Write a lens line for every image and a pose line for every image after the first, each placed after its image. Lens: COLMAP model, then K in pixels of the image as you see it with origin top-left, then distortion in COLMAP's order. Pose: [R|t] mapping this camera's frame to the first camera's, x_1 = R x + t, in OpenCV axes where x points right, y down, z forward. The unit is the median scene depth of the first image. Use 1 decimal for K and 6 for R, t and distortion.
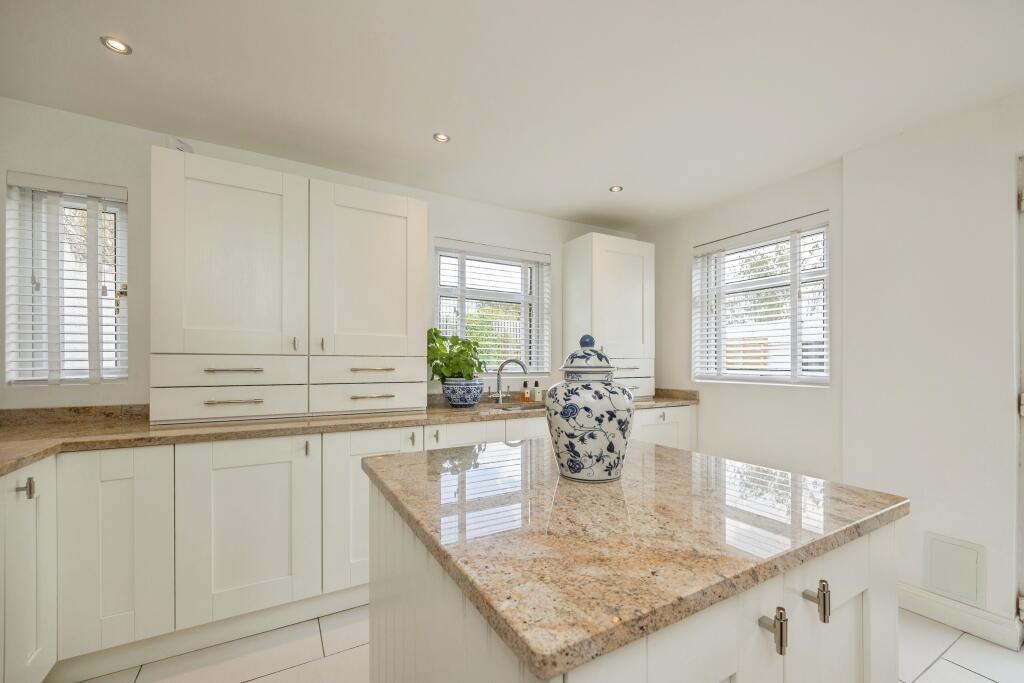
lens RADIAL K [[409.9, 0, 533.2], [0, 409.9, 366.3], [0, 0, 1]] dist [-0.000508, -0.000205]
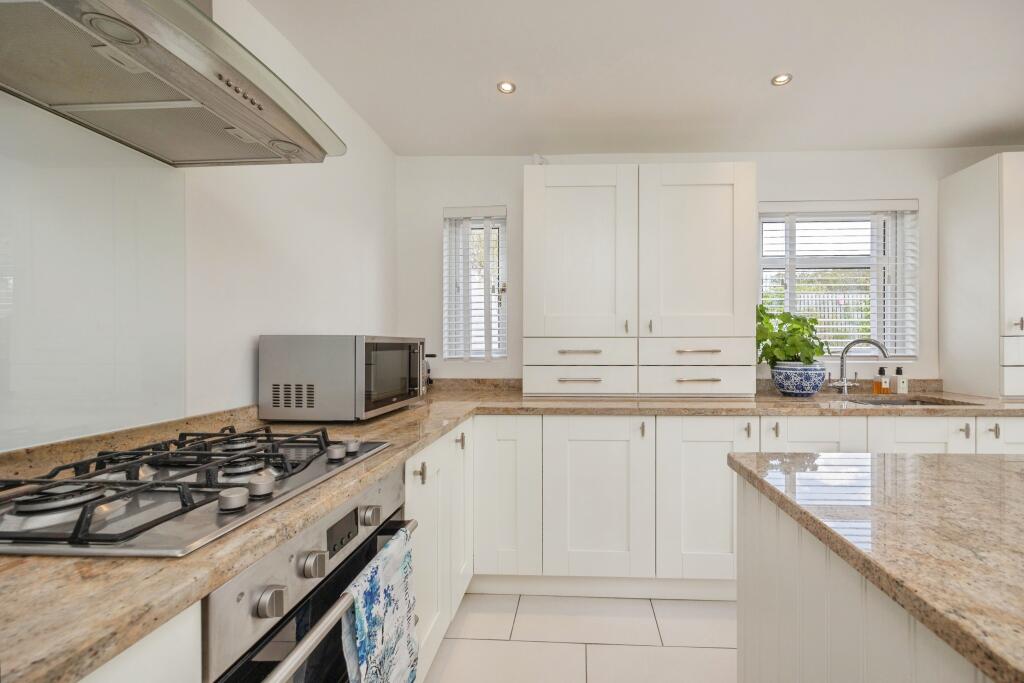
lens RADIAL K [[410.3, 0, 575.2], [0, 410.3, 347.3], [0, 0, 1]] dist [-0.000188, 0.000028]
pose [[0.842074, -0.000628, -0.539362, -0.109285], [0.000101, 0.999999, -0.001006, -0.000276], [0.539362, 0.000793, 0.842073, 0.044581]]
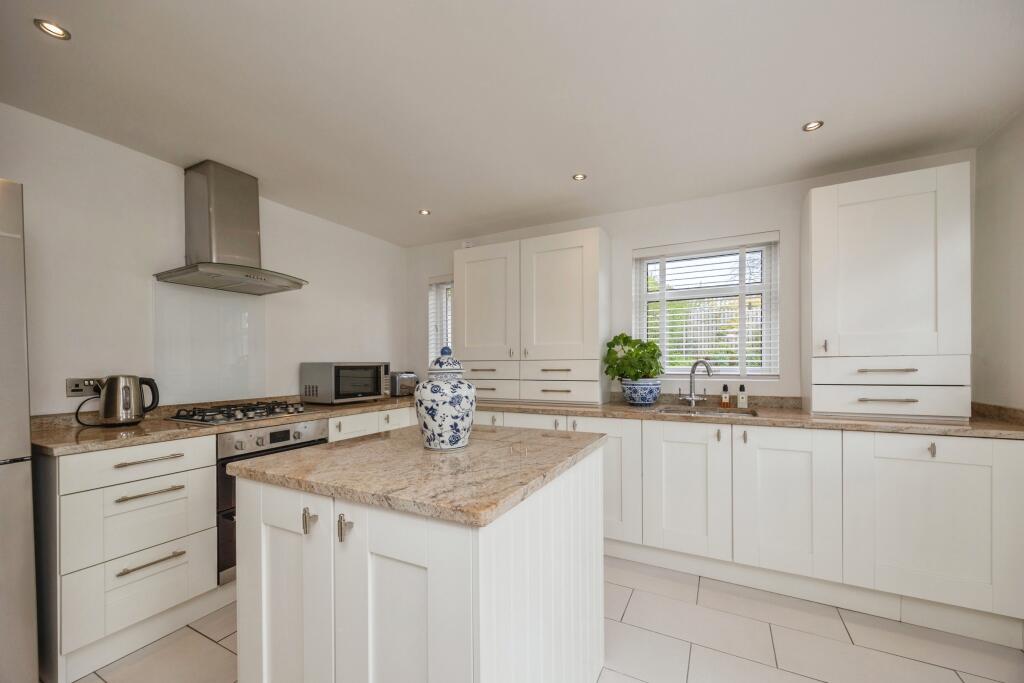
lens RADIAL K [[409.9, 0, 533.2], [0, 409.9, 366.3], [0, 0, 1]] dist [-0.000508, -0.000205]
pose [[0.542806, -0.001677, -0.839856, 0.618470], [0.001772, 0.999998, -0.000851, -0.003394], [0.839856, -0.001027, 0.542808, 0.204823]]
